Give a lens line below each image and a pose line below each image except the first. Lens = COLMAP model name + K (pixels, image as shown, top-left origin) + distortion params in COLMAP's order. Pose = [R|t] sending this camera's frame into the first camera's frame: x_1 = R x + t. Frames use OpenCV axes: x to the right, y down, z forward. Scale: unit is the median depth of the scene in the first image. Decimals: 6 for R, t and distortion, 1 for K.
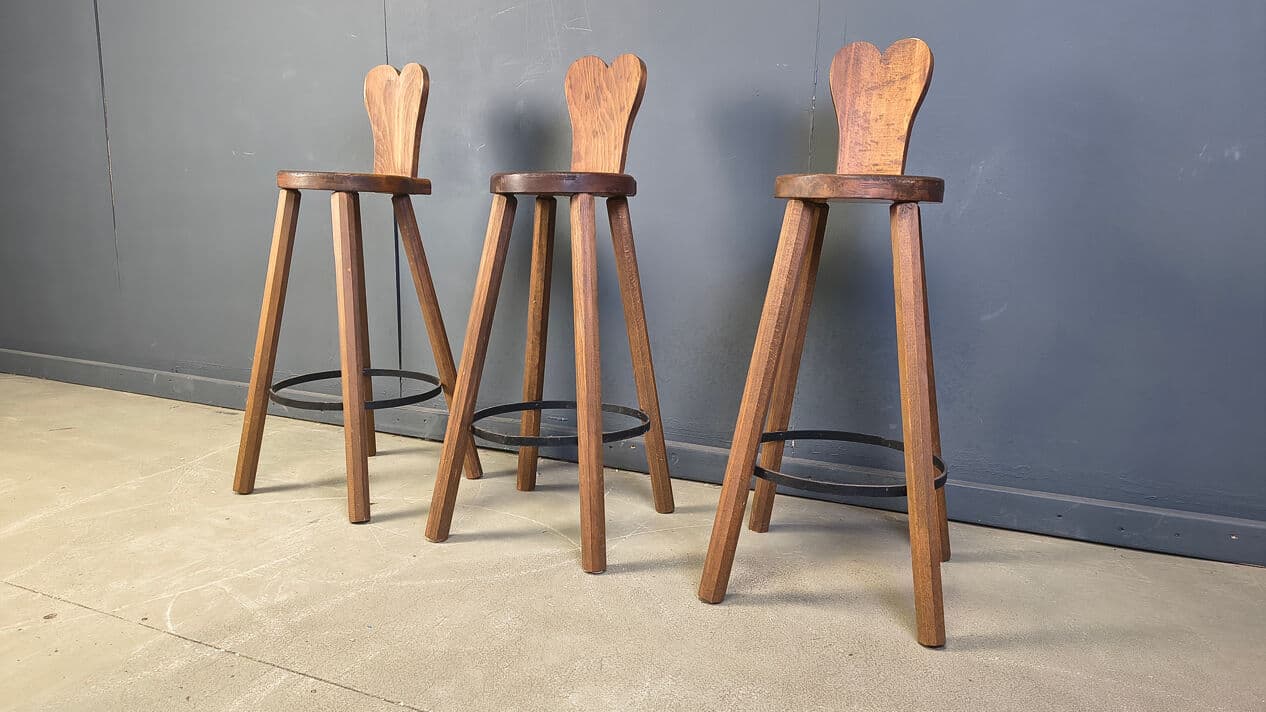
lens RADIAL K [[870.1, 0, 634.1], [0, 870.1, 372.7], [0, 0, 1]] dist [0.051300, -0.057304]
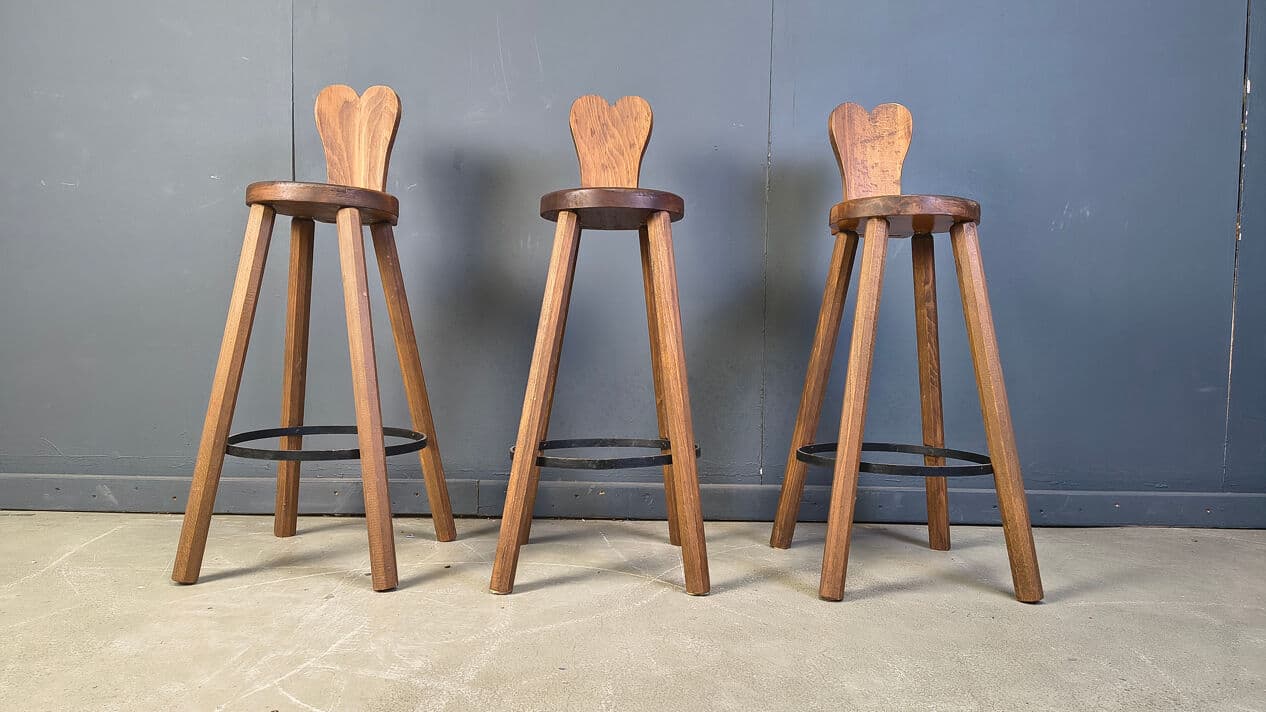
lens RADIAL K [[870.1, 0, 633.5], [0, 870.1, 357.7], [0, 0, 1]] dist [0.051300, -0.057304]
pose [[0.903199, -0.016155, 0.428918, -0.498694], [0.079046, 0.988460, -0.129222, 0.085370], [-0.421880, 0.150618, 0.894053, 0.126218]]
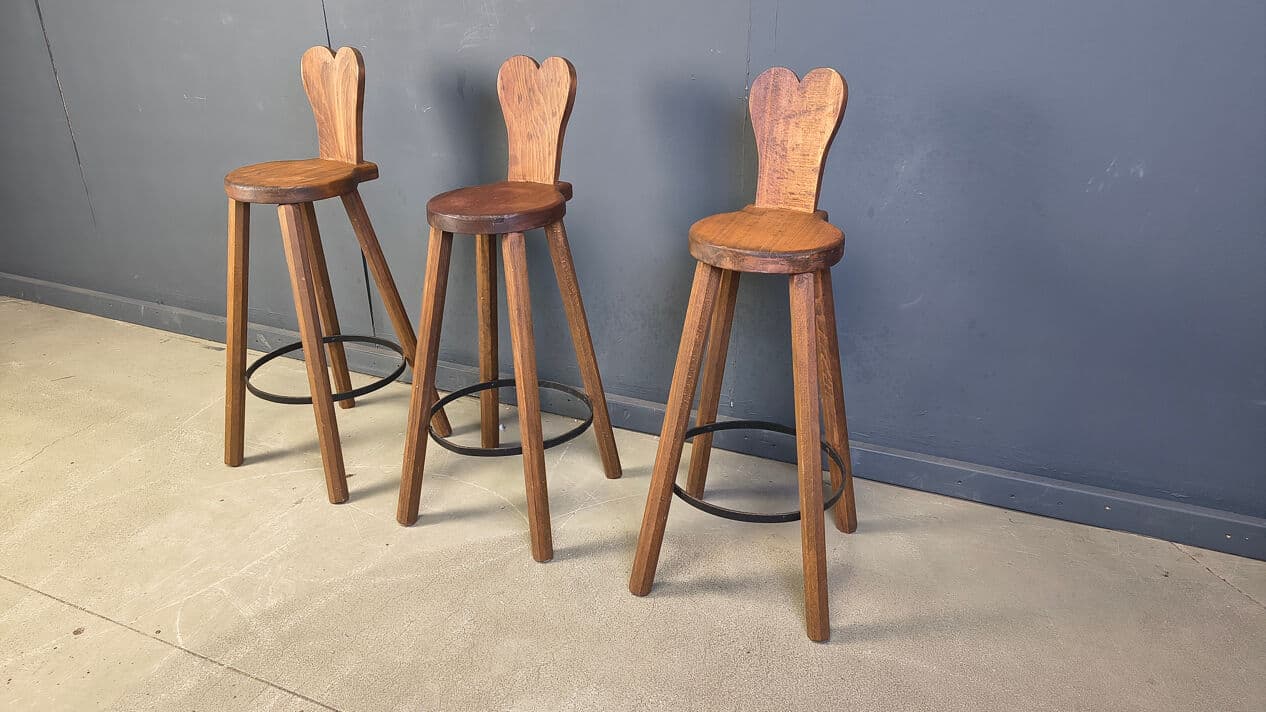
lens RADIAL K [[870.1, 0, 642.0], [0, 870.1, 361.4], [0, 0, 1]] dist [0.051300, -0.057304]
pose [[0.999654, -0.025513, -0.006384, 0.095426], [0.026299, 0.971657, 0.234929, -0.281957], [0.000209, -0.235016, 0.971992, -0.058102]]
